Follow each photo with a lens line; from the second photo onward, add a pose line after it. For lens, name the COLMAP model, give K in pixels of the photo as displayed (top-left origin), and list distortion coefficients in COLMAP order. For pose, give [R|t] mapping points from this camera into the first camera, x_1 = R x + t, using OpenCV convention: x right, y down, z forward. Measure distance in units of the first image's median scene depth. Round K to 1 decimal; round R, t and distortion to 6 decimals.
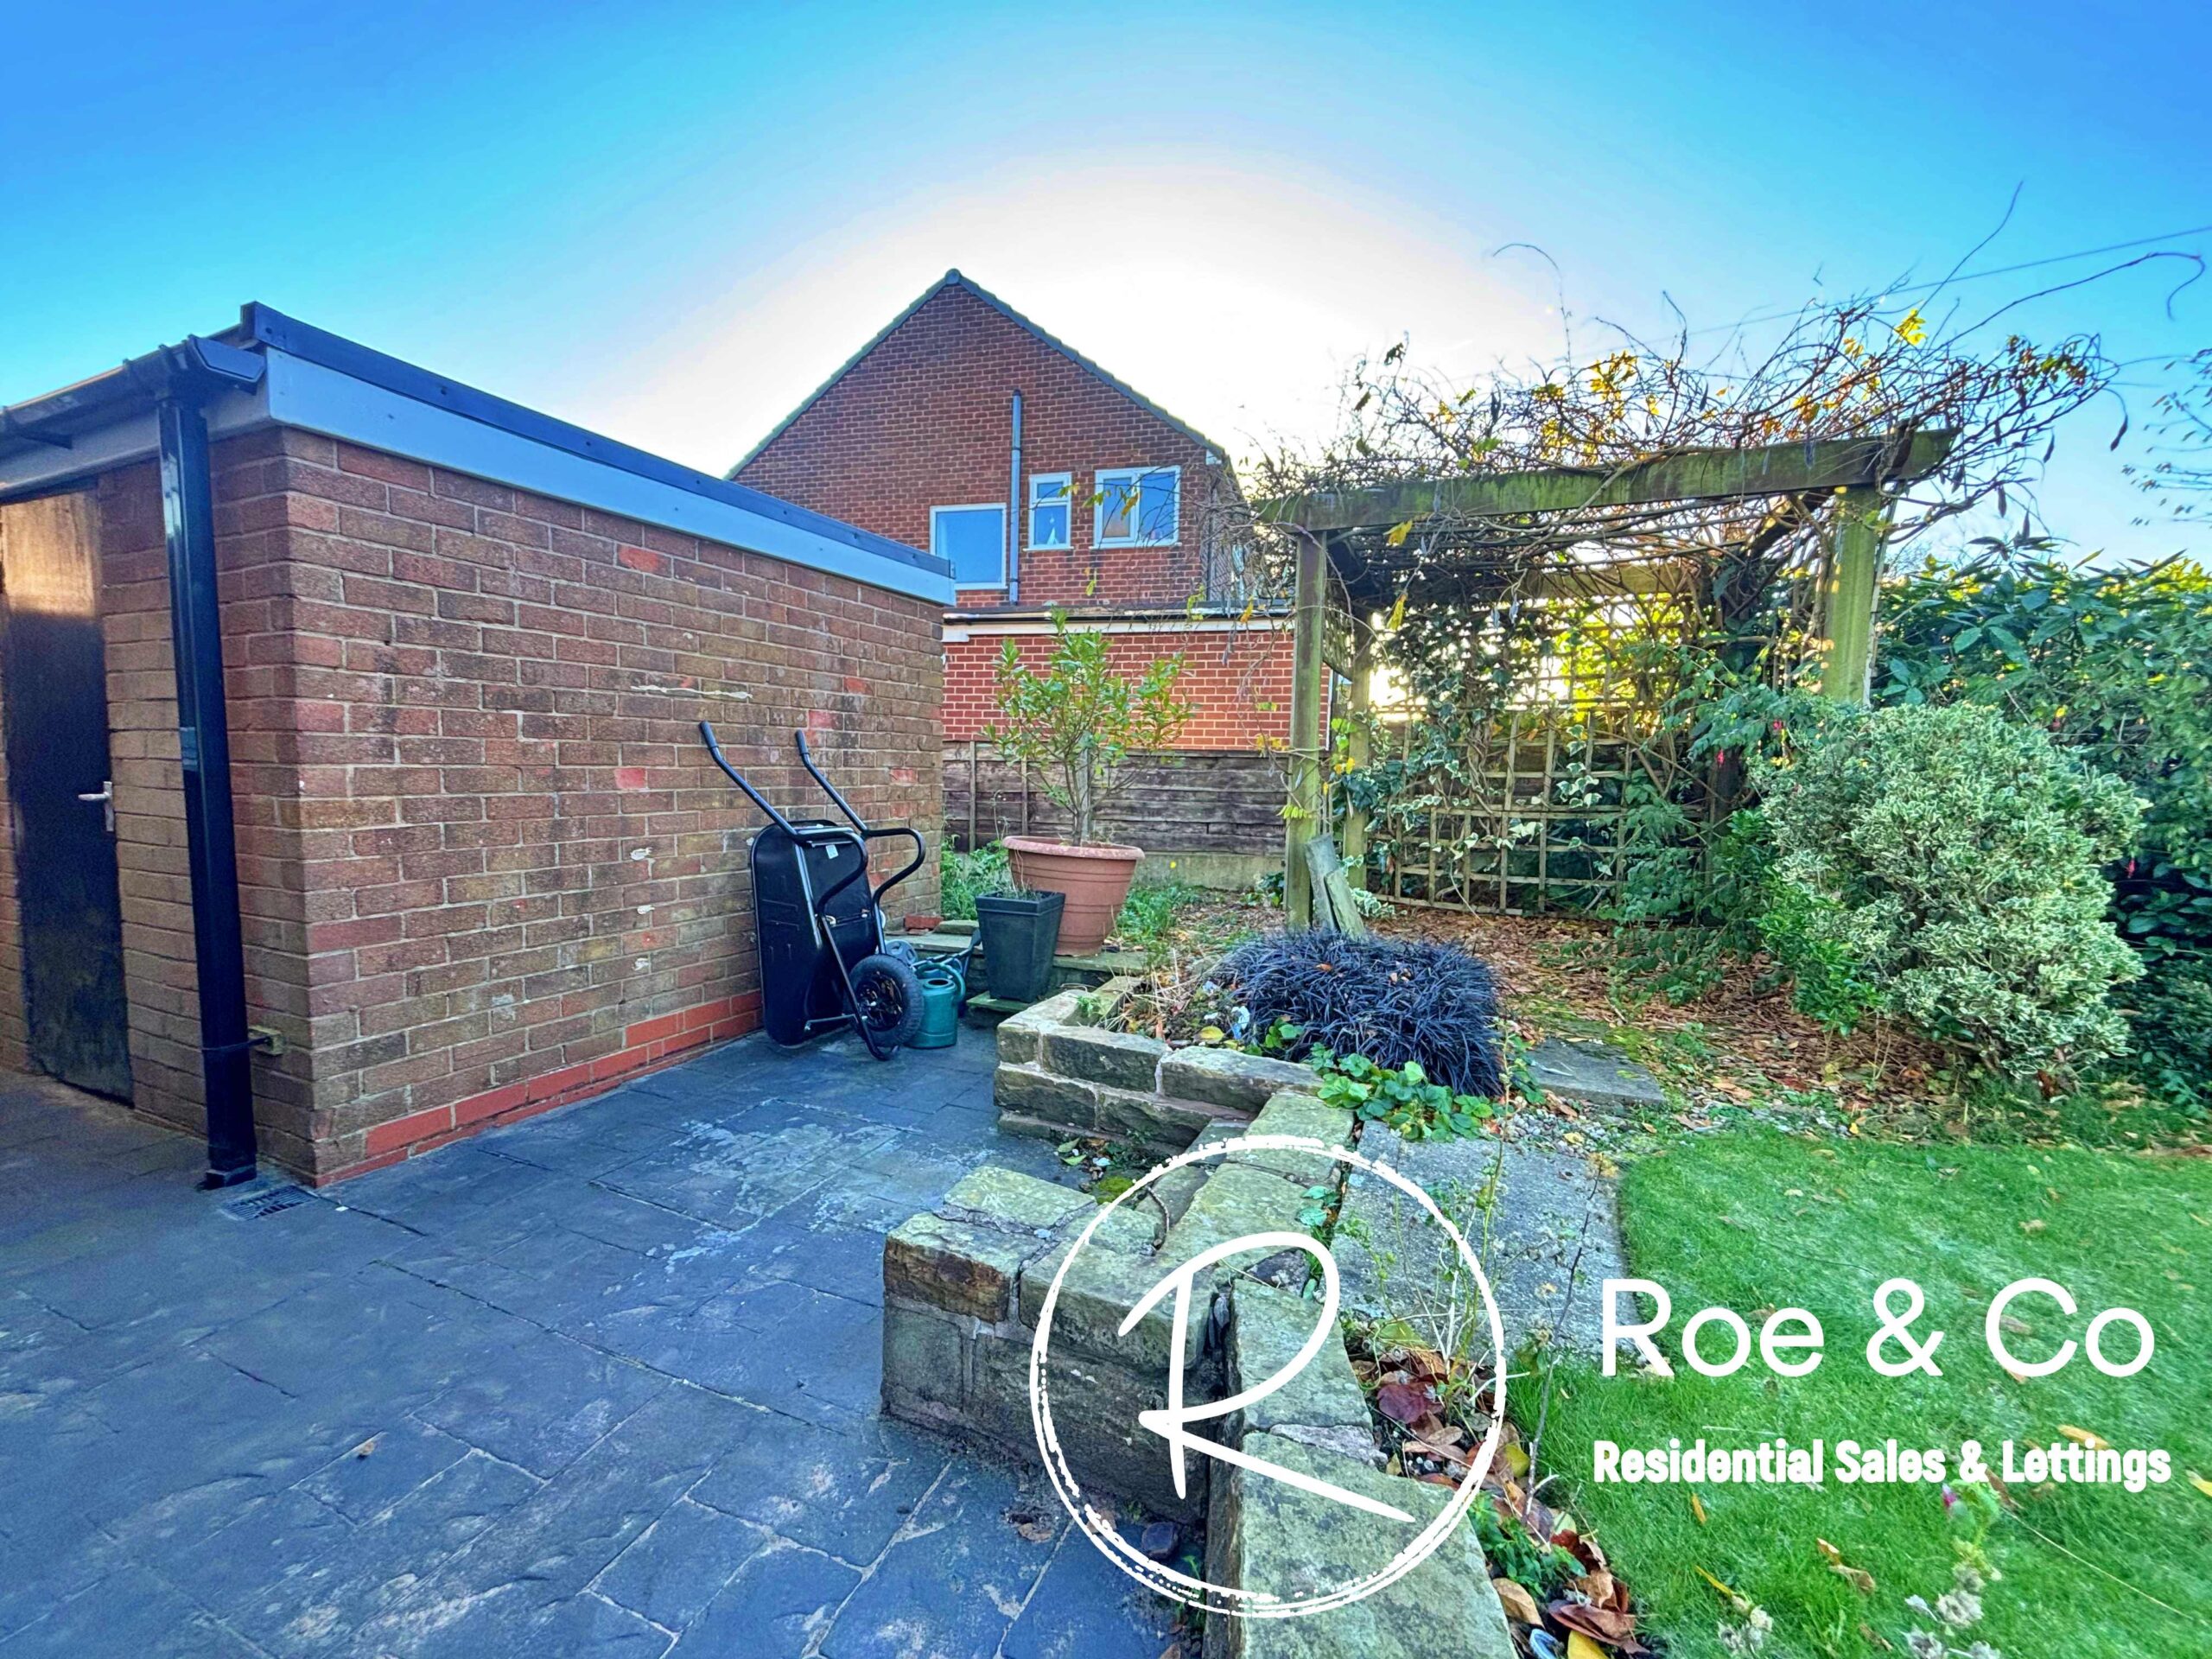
lens RADIAL K [[890.8, 0, 1109.1], [0, 890.8, 838.0], [0, 0, 1]] dist [-0.000479, -0.007416]
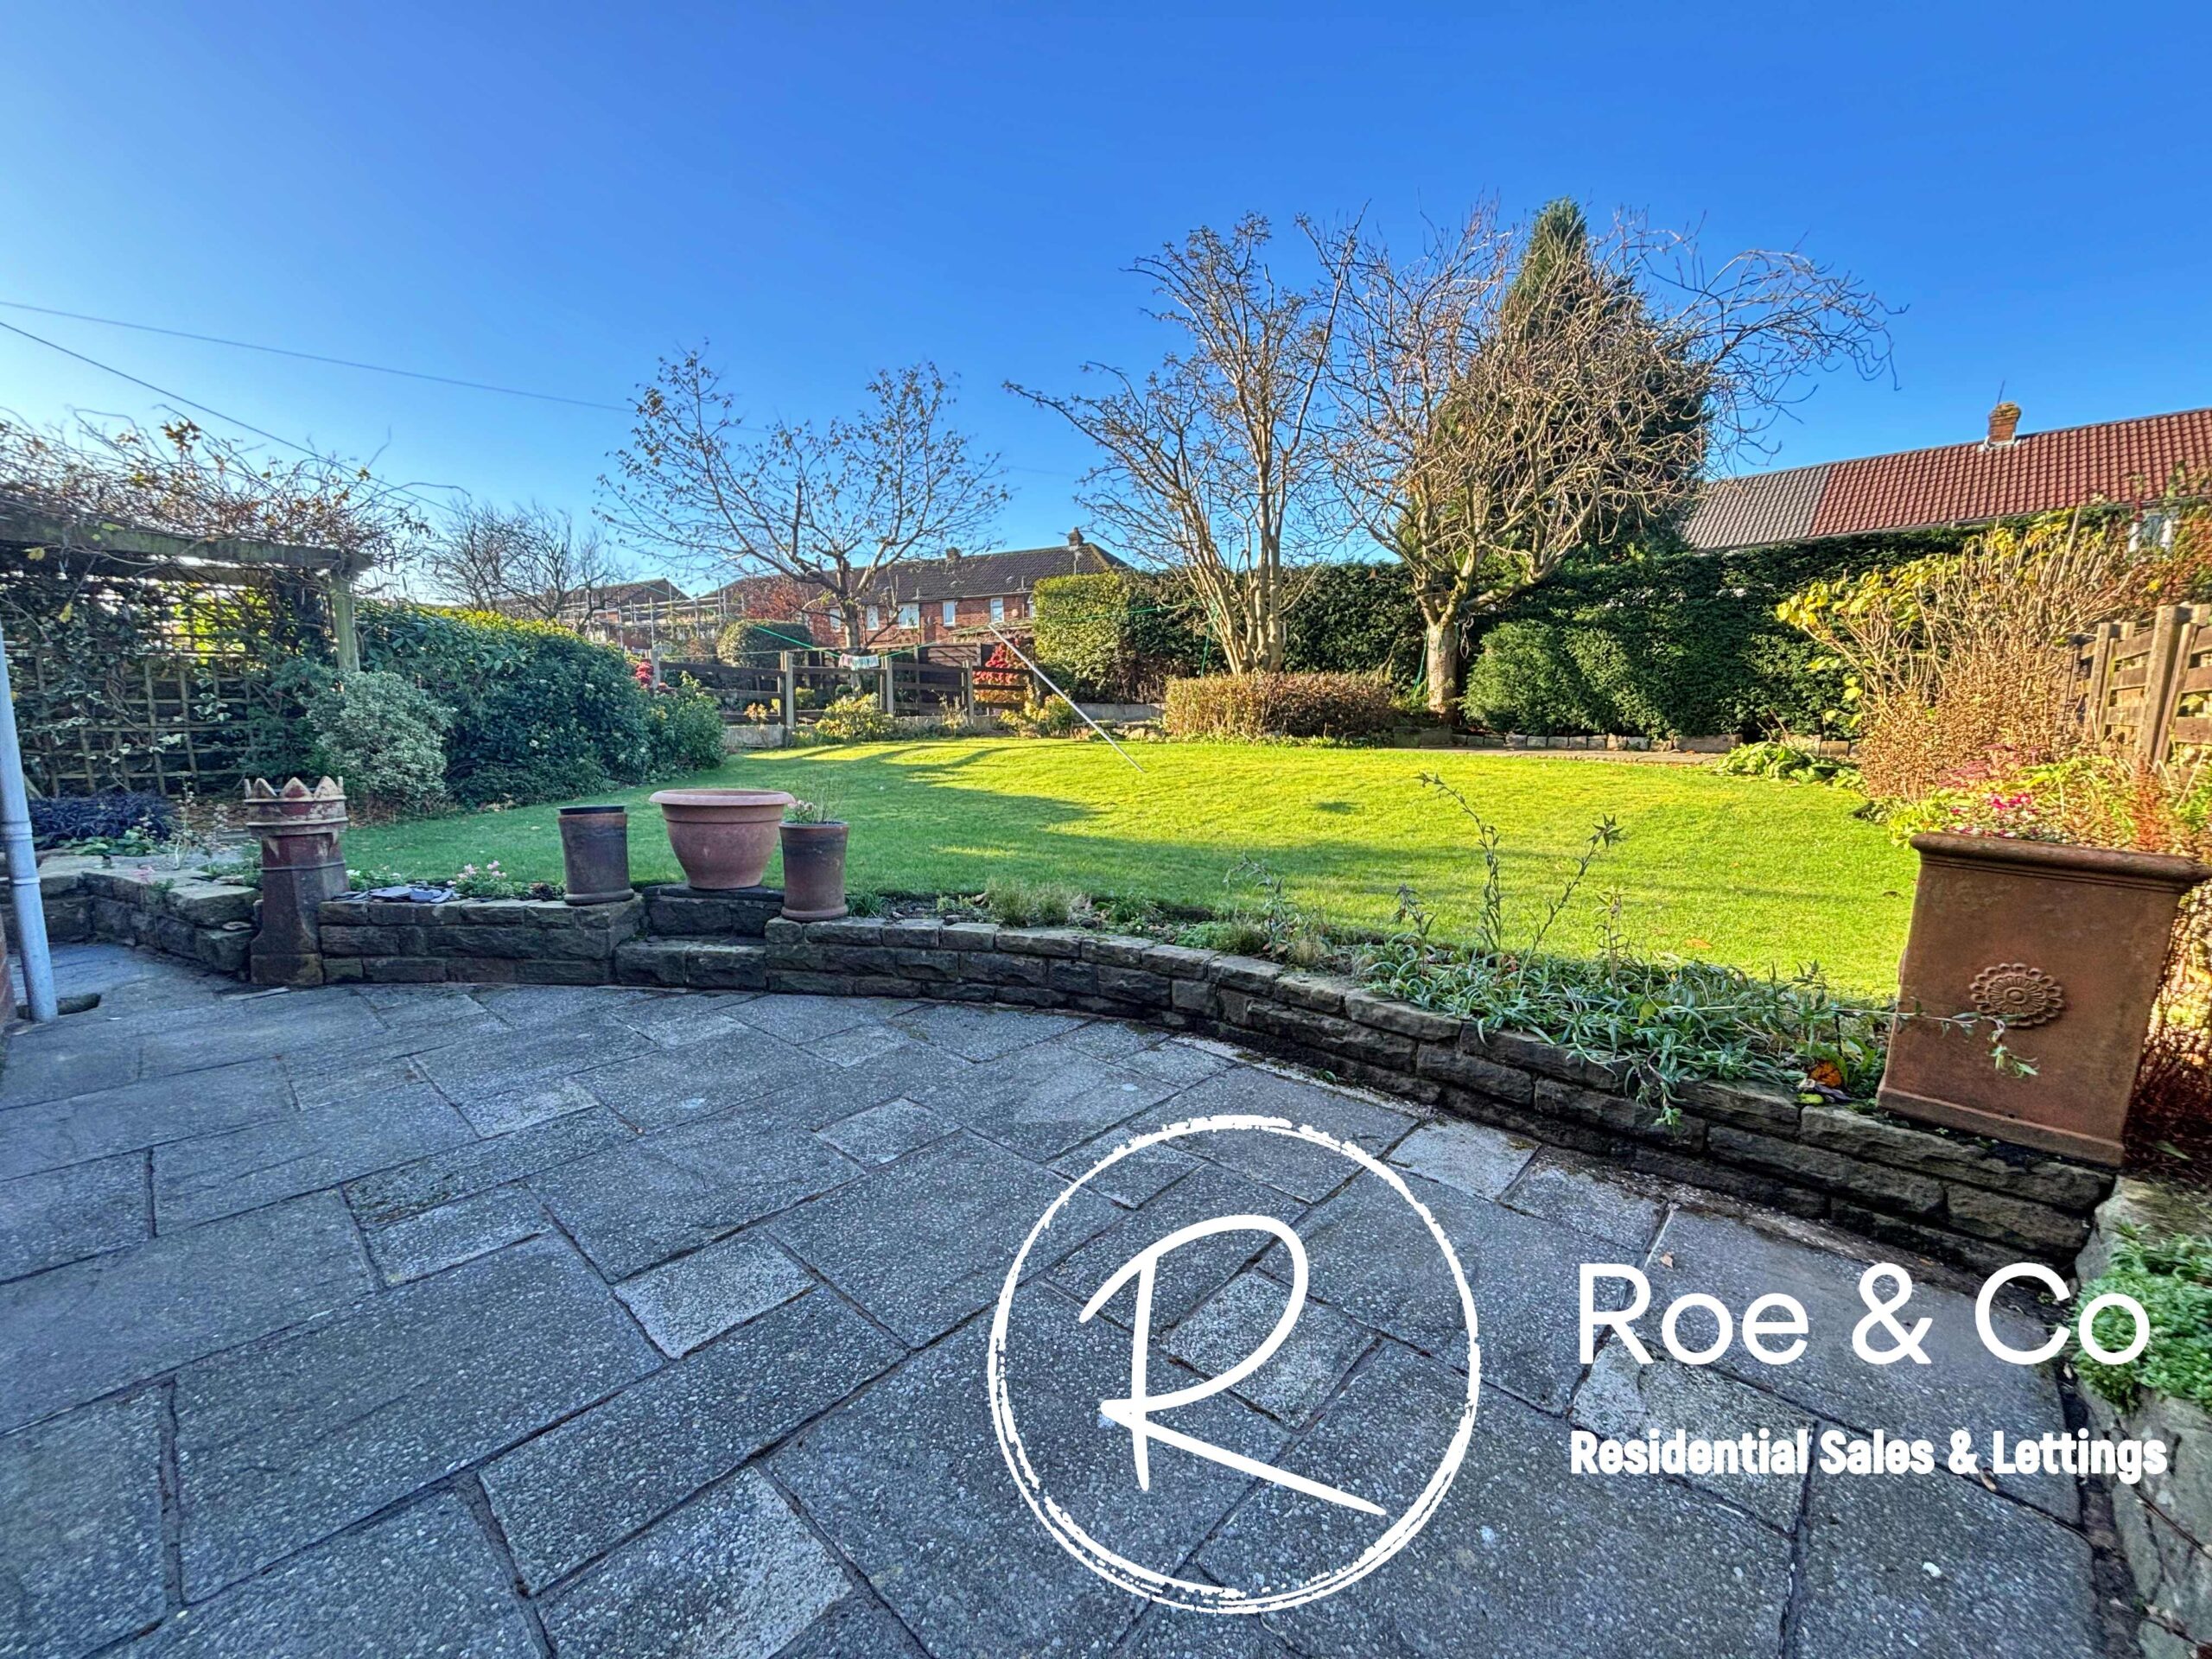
lens RADIAL K [[893.0, 0, 1104.4], [0, 893.0, 833.7], [0, 0, 1]] dist [-0.001521, -0.000710]
pose [[0.318166, -0.150438, 0.936023, -0.438764], [0.074003, 0.988258, 0.133679, 0.061553], [-0.945142, 0.026736, 0.325563, -0.919741]]
